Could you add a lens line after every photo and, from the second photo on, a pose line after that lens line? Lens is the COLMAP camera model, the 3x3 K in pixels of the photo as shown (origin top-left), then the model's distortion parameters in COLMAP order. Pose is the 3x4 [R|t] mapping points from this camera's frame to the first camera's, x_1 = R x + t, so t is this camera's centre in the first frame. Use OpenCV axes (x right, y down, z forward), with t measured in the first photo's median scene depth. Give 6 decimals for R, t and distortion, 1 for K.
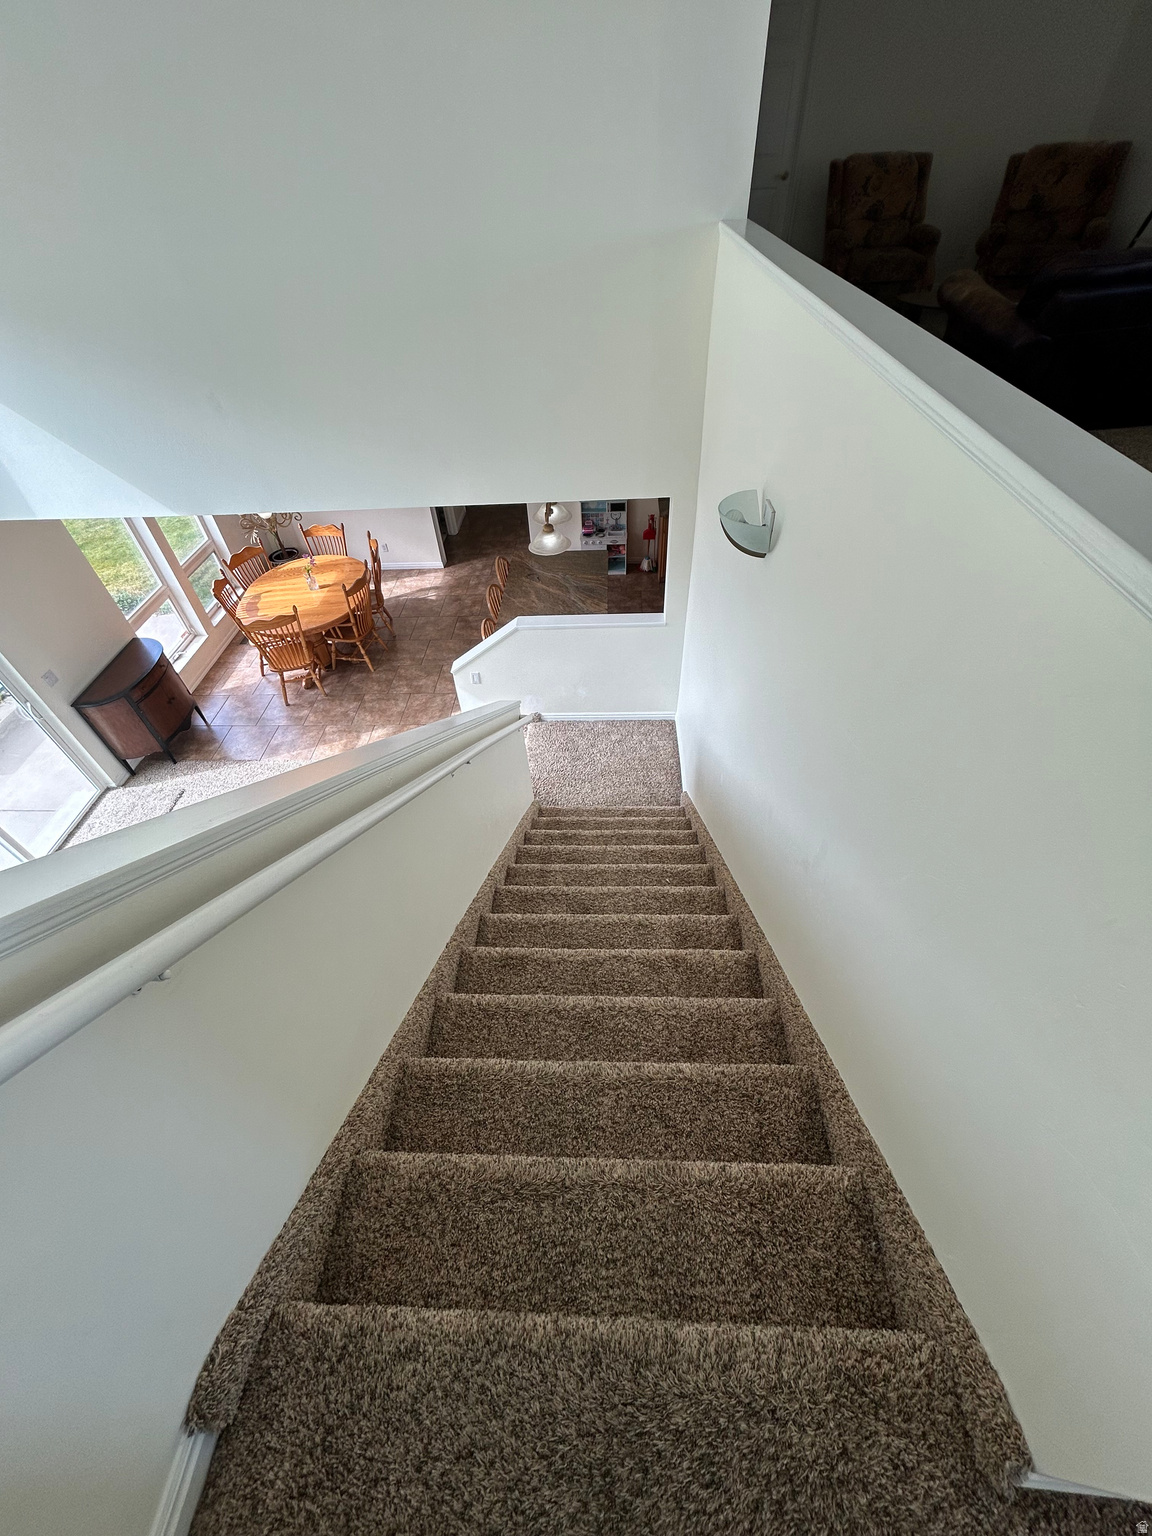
lens RADIAL K [[619.8, 0, 568.4], [0, 619.8, 771.4], [0, 0, 1]] dist [0.002114, -0.001457]
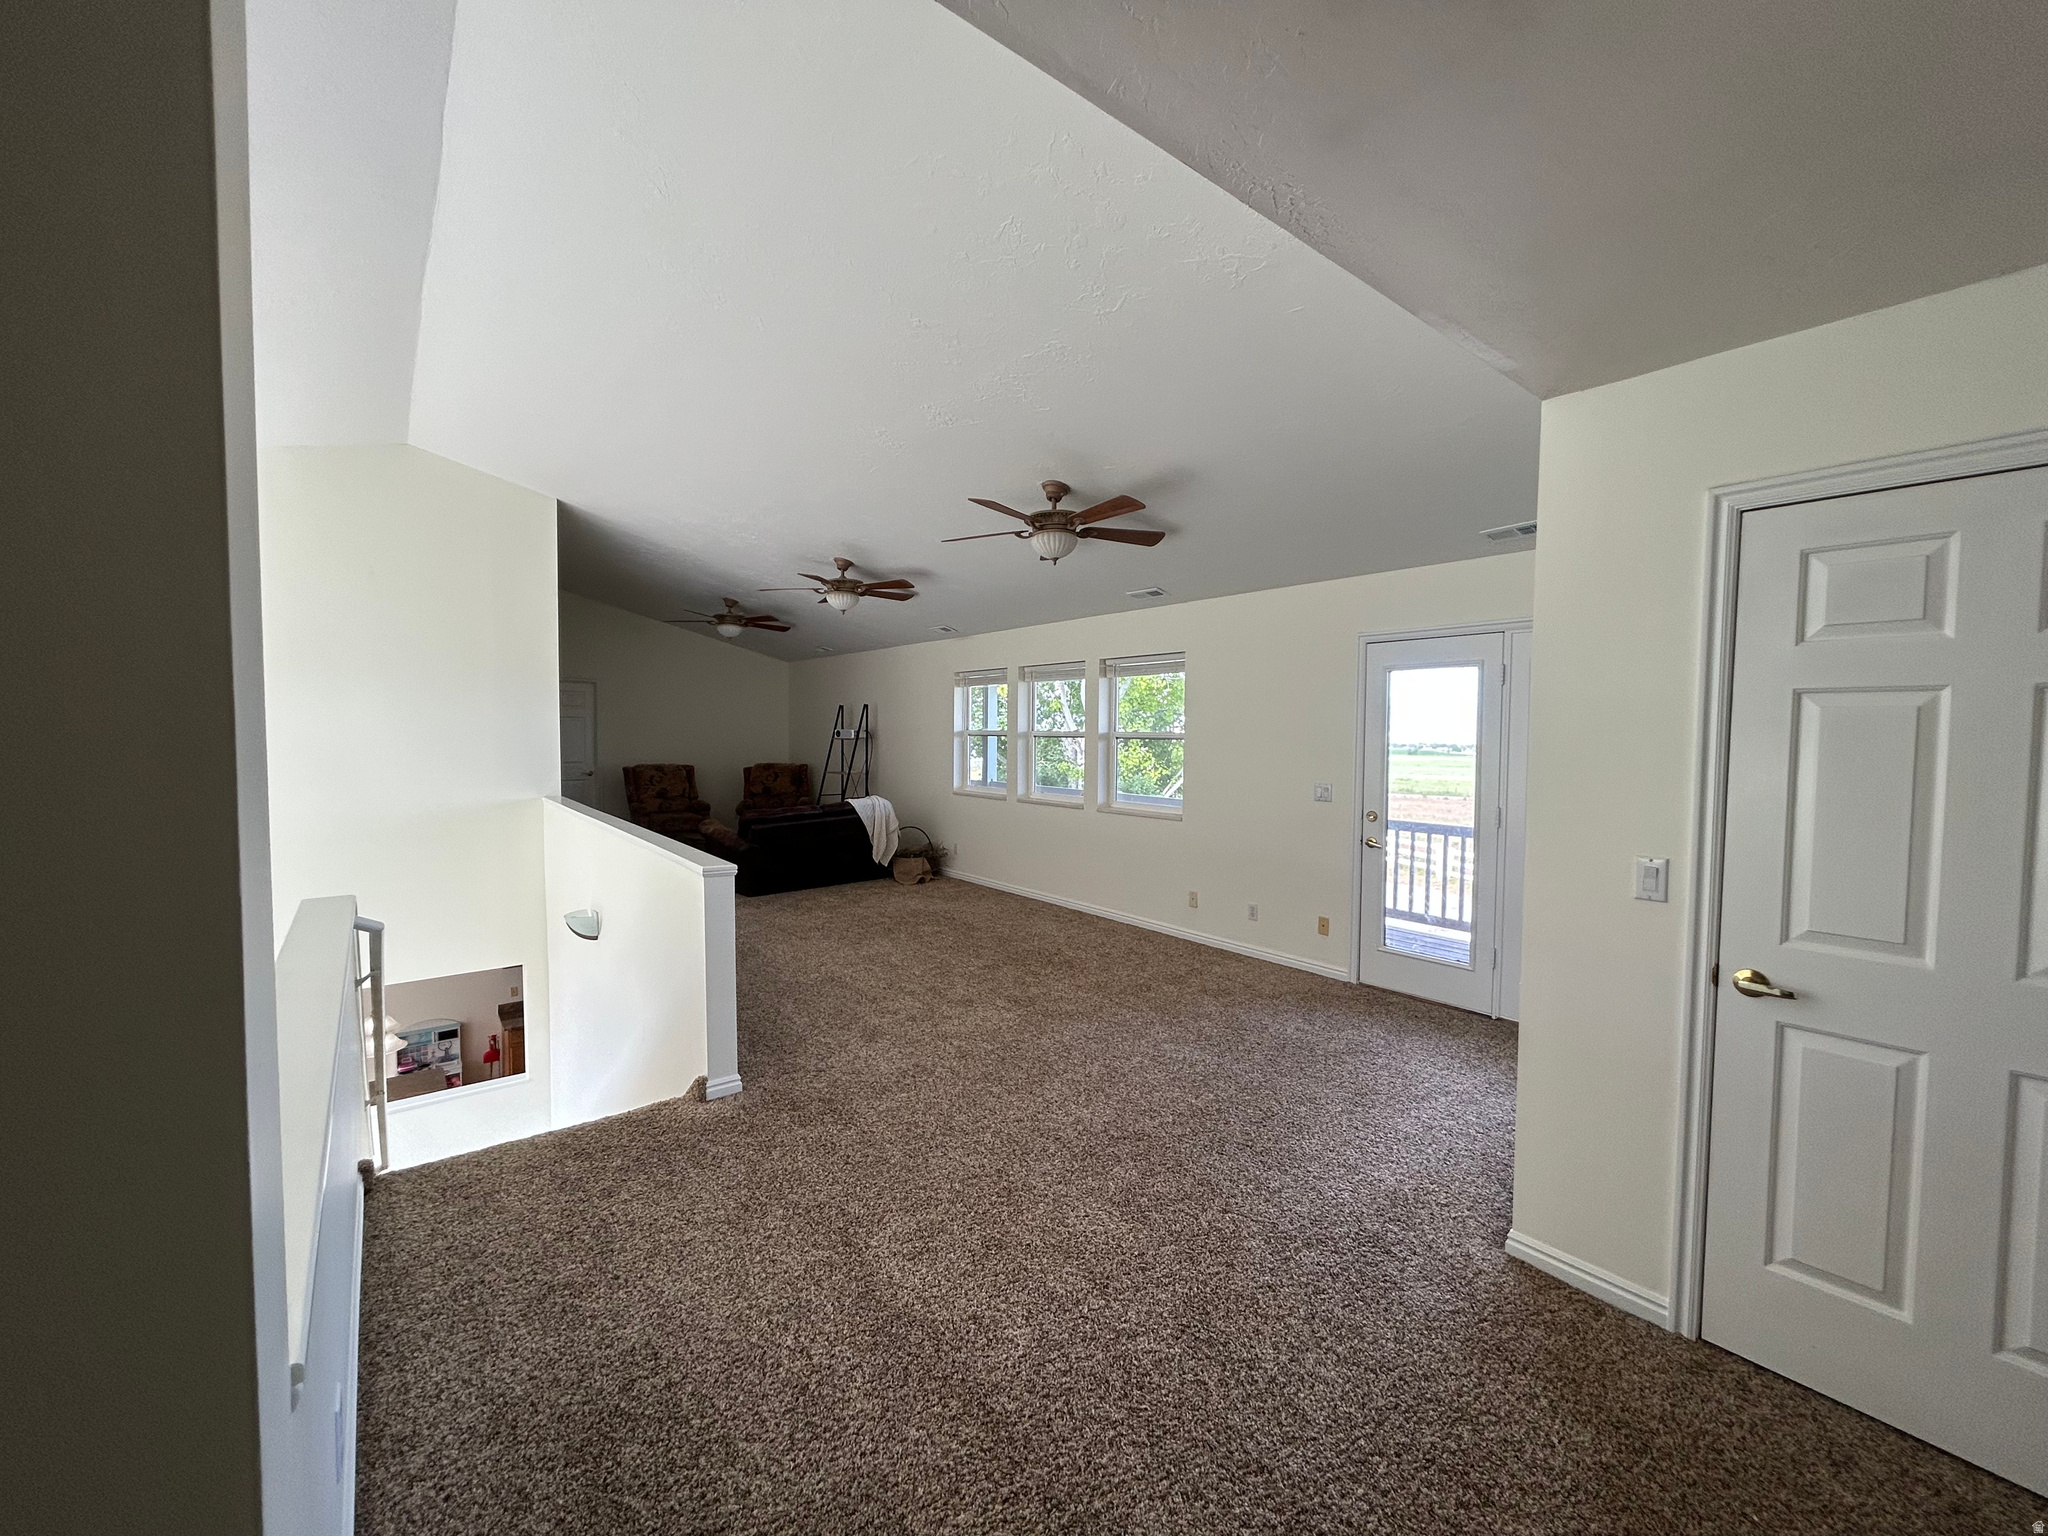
lens RADIAL K [[826.5, 0, 1031.4], [0, 826.5, 768.9], [0, 0, 1]] dist [0.002114, -0.001457]
pose [[0.749738, 0.025949, 0.661226, -0.128858], [0.442047, 0.723939, -0.529629, 0.440998], [-0.492430, 0.689376, 0.531294, -0.469720]]
